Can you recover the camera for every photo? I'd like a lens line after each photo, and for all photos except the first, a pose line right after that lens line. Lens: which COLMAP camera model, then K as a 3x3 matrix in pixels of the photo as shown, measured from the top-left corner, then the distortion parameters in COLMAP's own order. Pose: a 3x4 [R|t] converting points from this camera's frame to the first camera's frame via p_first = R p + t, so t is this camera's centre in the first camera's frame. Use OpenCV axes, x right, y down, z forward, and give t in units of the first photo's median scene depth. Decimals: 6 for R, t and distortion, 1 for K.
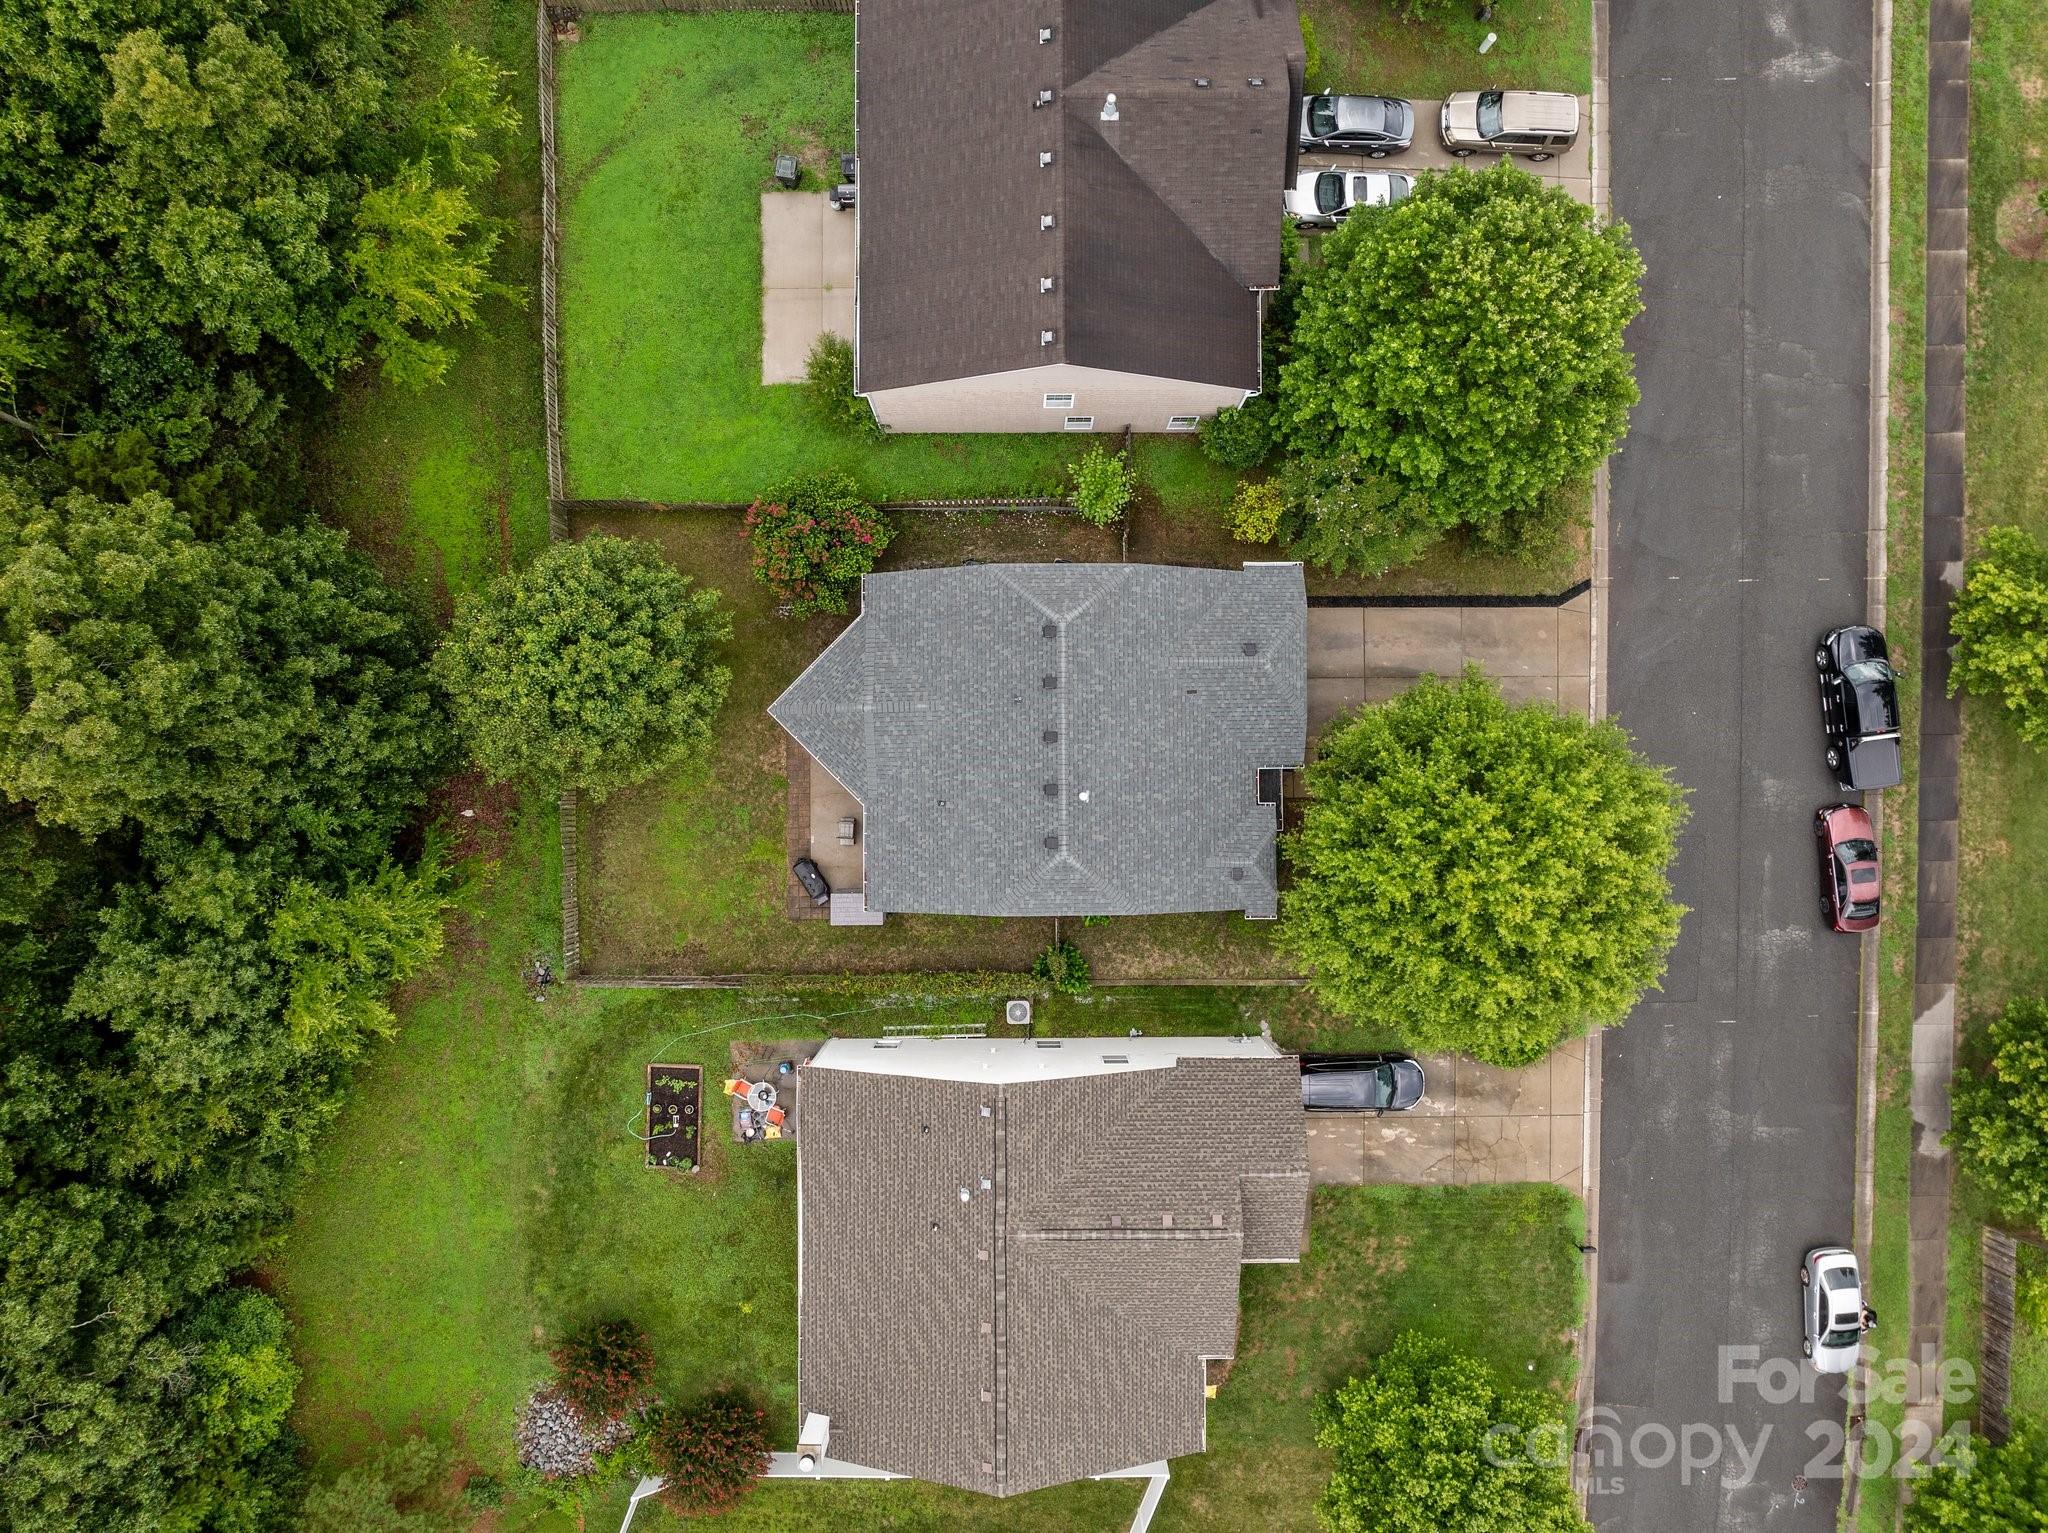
lens RADIAL K [[1466.8, 0, 1016.8], [0, 1466.8, 763.8], [0, 0, 1]] dist [-0.025253, 0.005287]
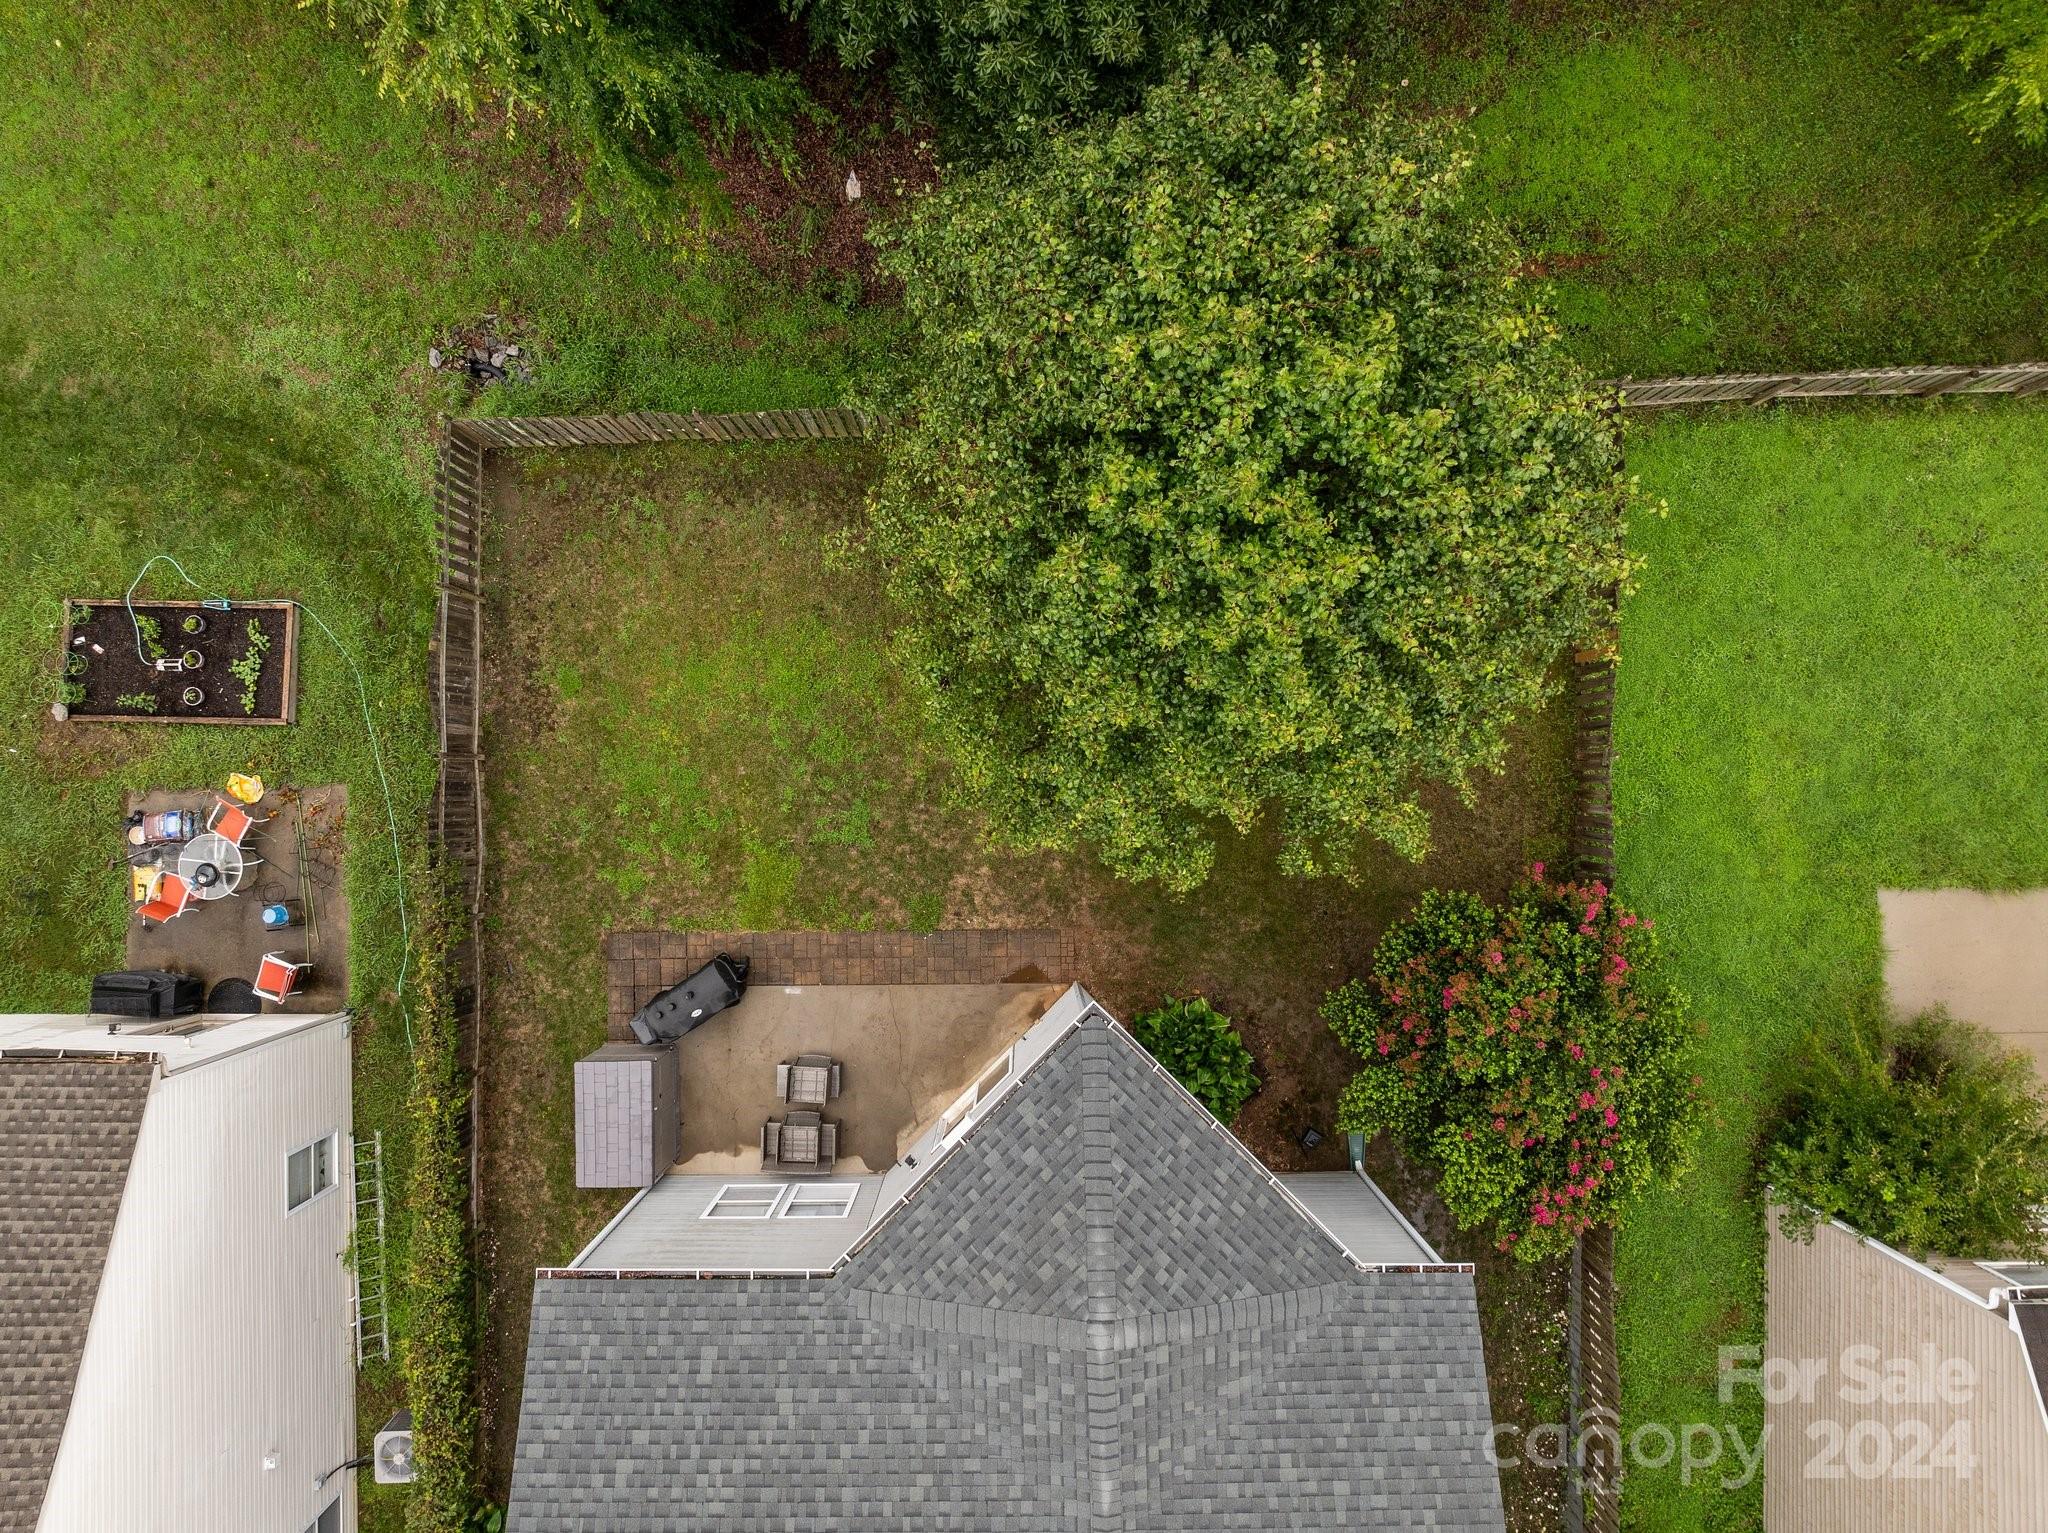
lens RADIAL K [[1466.8, 0, 1022.2], [0, 1466.8, 775.1], [0, 0, 1]] dist [-0.025253, 0.005287]
pose [[0.000181, 0.999991, -0.004338, -0.204319], [-0.999874, 0.000250, 0.015861, -0.022658], [0.015862, 0.004335, 0.999865, 0.581415]]
